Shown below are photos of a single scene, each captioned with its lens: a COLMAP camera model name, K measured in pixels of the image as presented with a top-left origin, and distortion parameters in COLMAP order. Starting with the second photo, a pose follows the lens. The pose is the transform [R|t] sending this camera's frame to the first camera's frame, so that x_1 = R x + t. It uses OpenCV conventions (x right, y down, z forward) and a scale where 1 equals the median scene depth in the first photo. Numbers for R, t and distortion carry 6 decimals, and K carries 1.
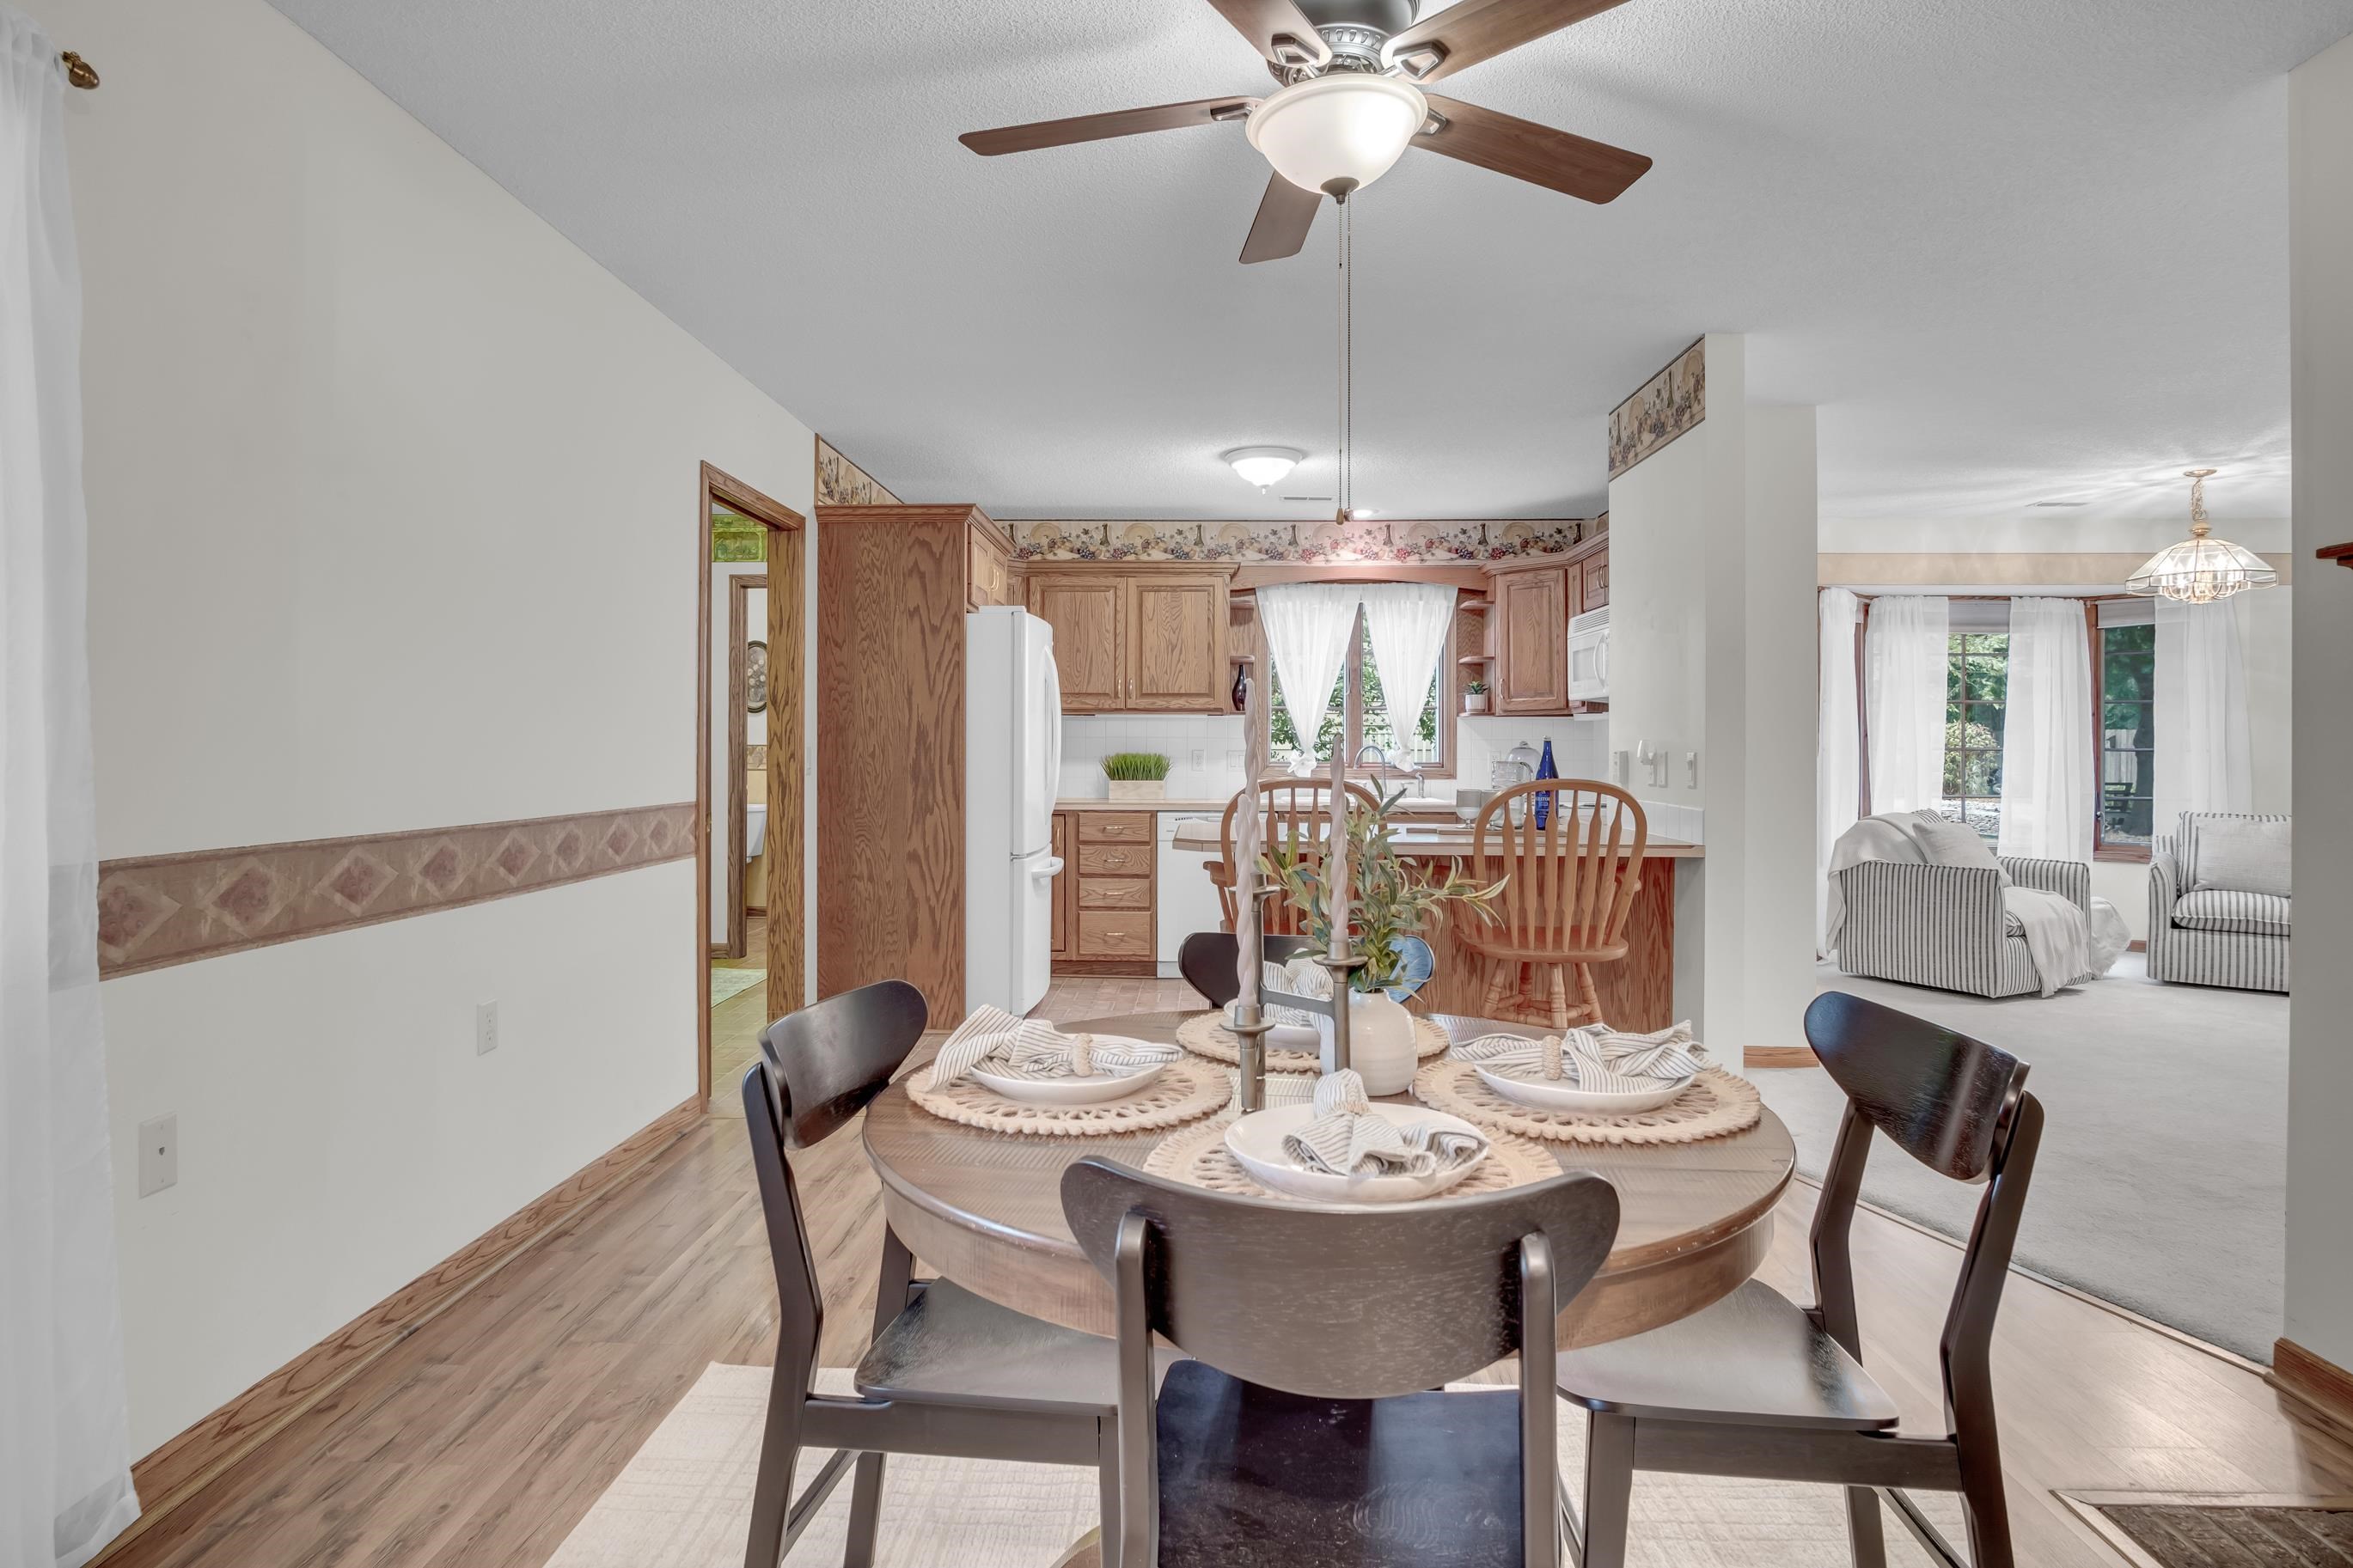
lens RADIAL K [[1283.2, 0, 1159.6], [0, 1283.2, 742.3], [0, 0, 1]] dist [-0.013851, 0.002605]
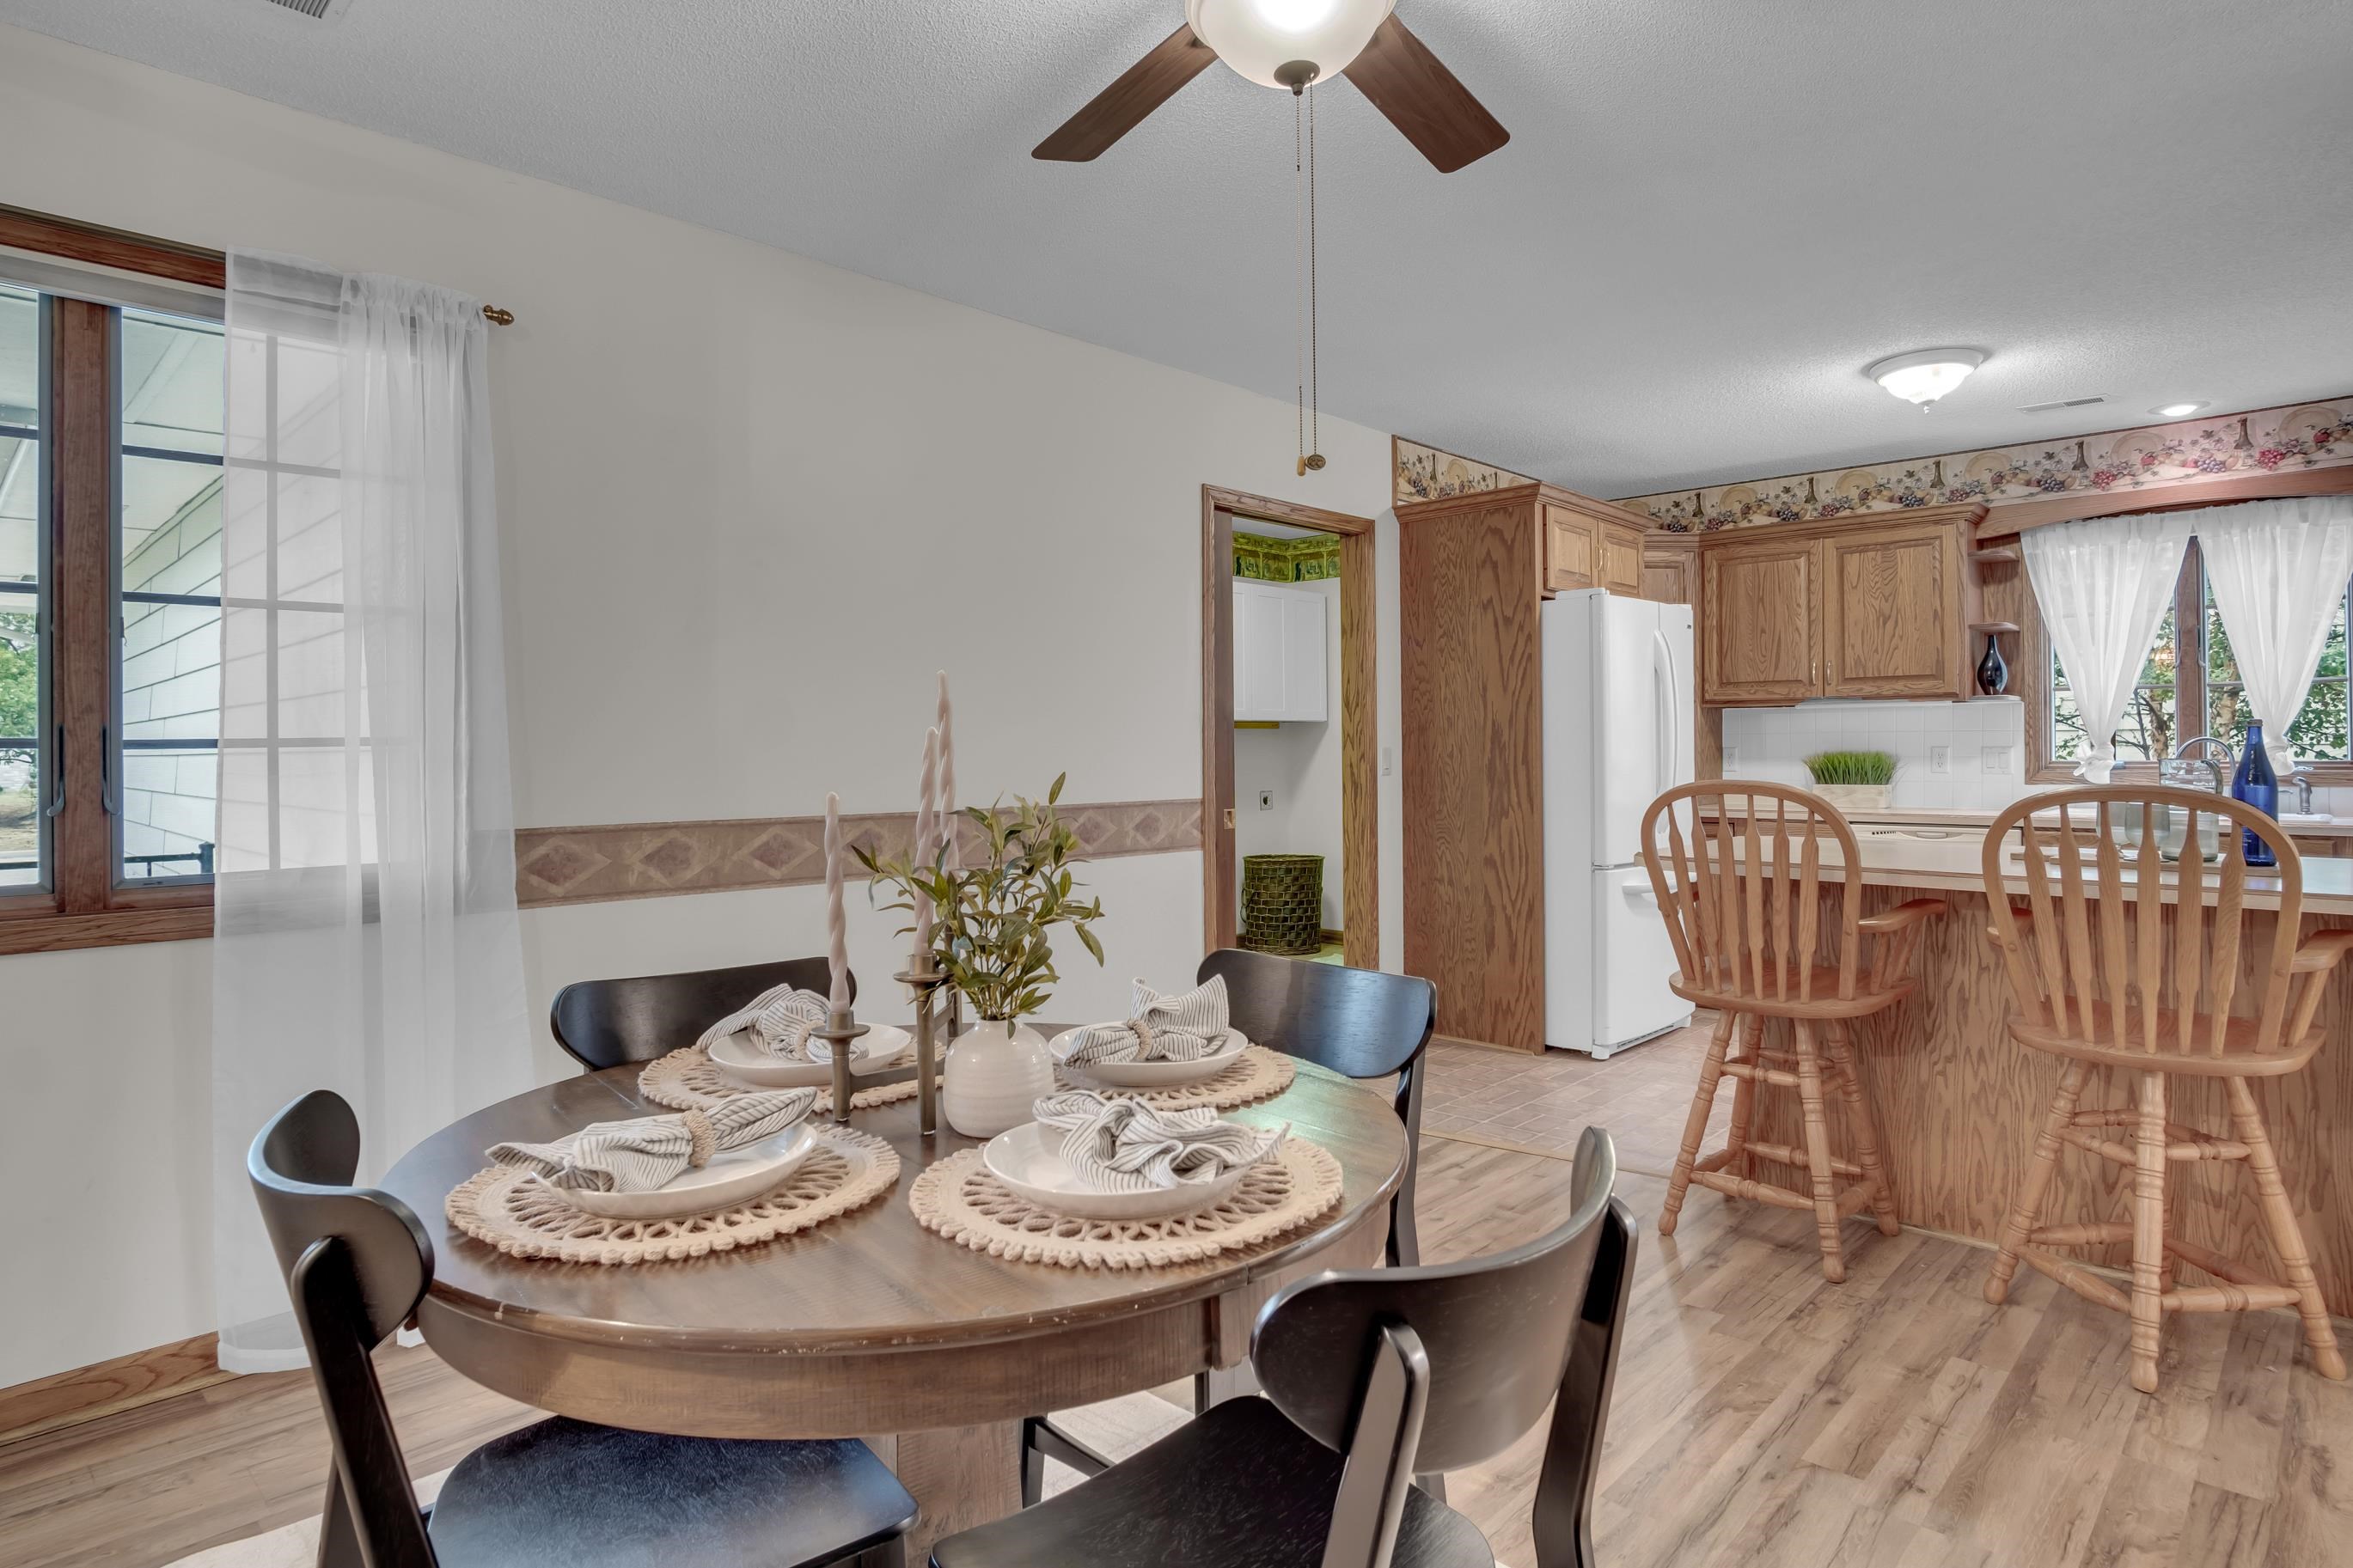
lens RADIAL K [[1283.2, 0, 1159.6], [0, 1283.2, 742.3], [0, 0, 1]] dist [-0.013851, 0.002605]
pose [[0.745756, -0.011882, -0.666114, 0.254459], [0.010885, 0.999925, -0.005651, 0.003230], [0.666131, -0.003037, 0.745829, 0.126576]]
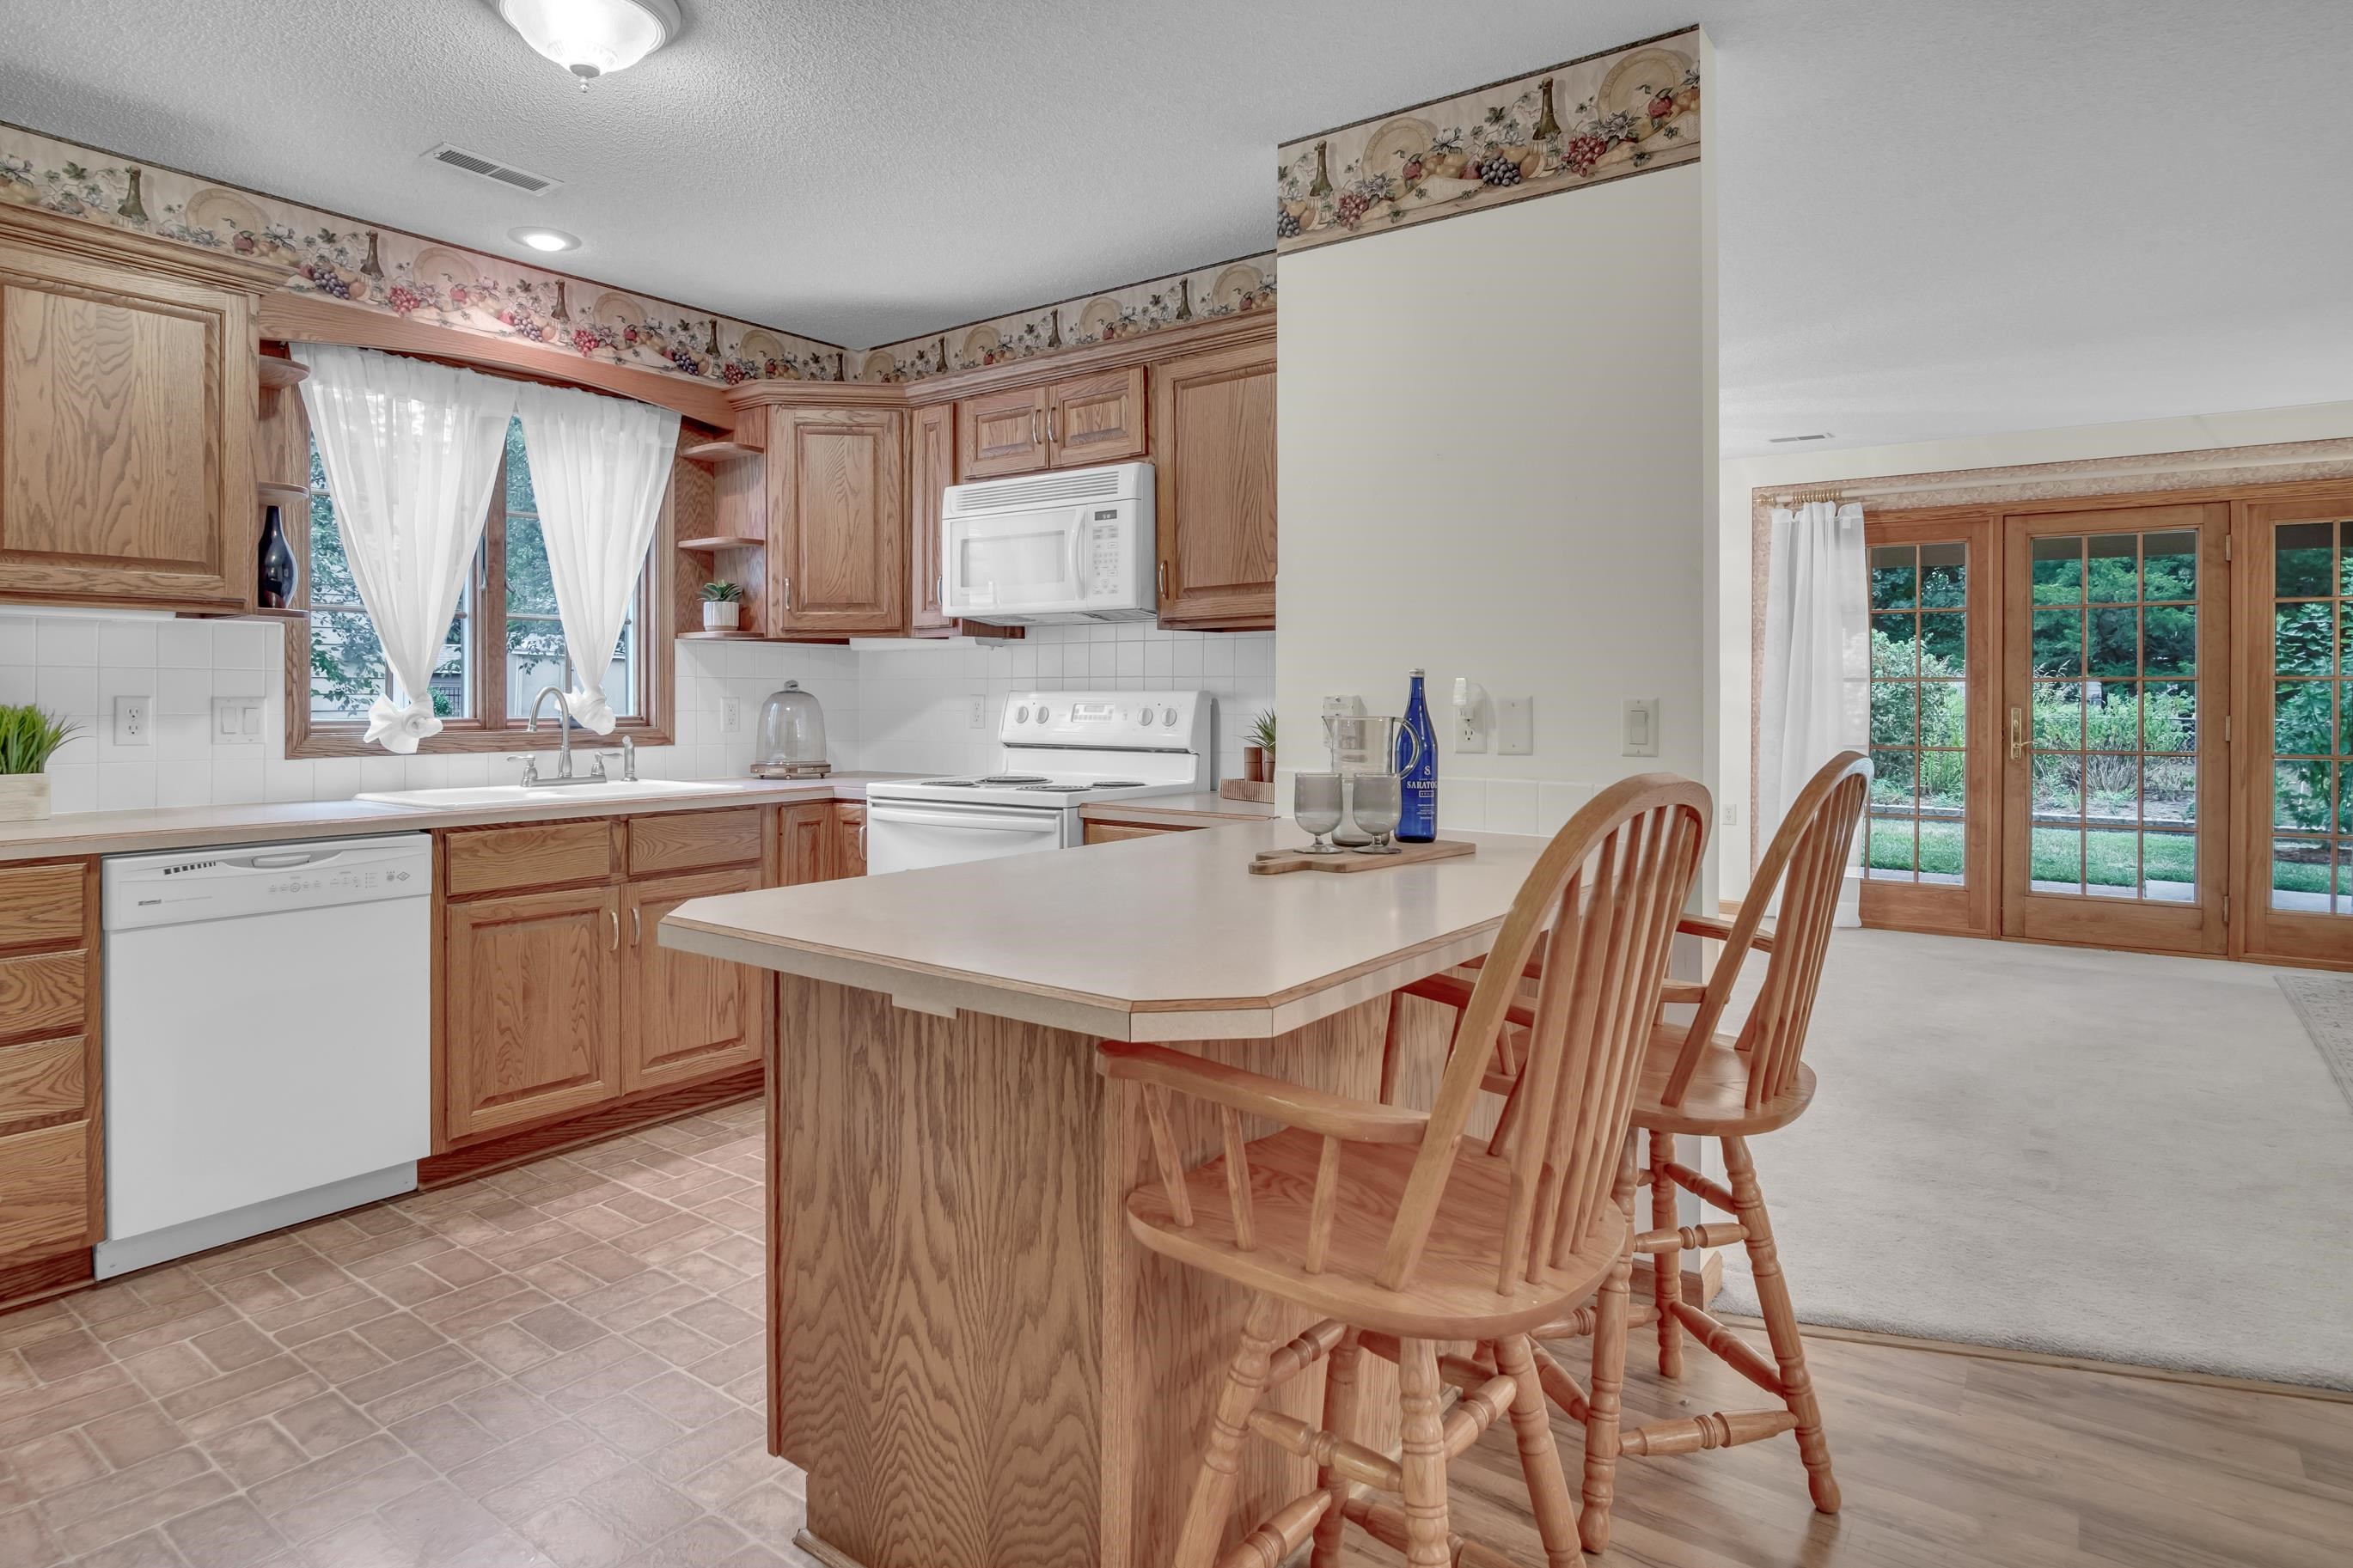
lens RADIAL K [[1279.5, 0, 1173.0], [0, 1279.5, 701.7], [0, 0, 1]] dist [-0.028682, 0.000543]
pose [[0.546627, -0.006629, 0.837350, -0.169387], [0.001163, 0.999974, 0.007157, 0.006559], [-0.837376, -0.002938, 0.546620, 0.630243]]
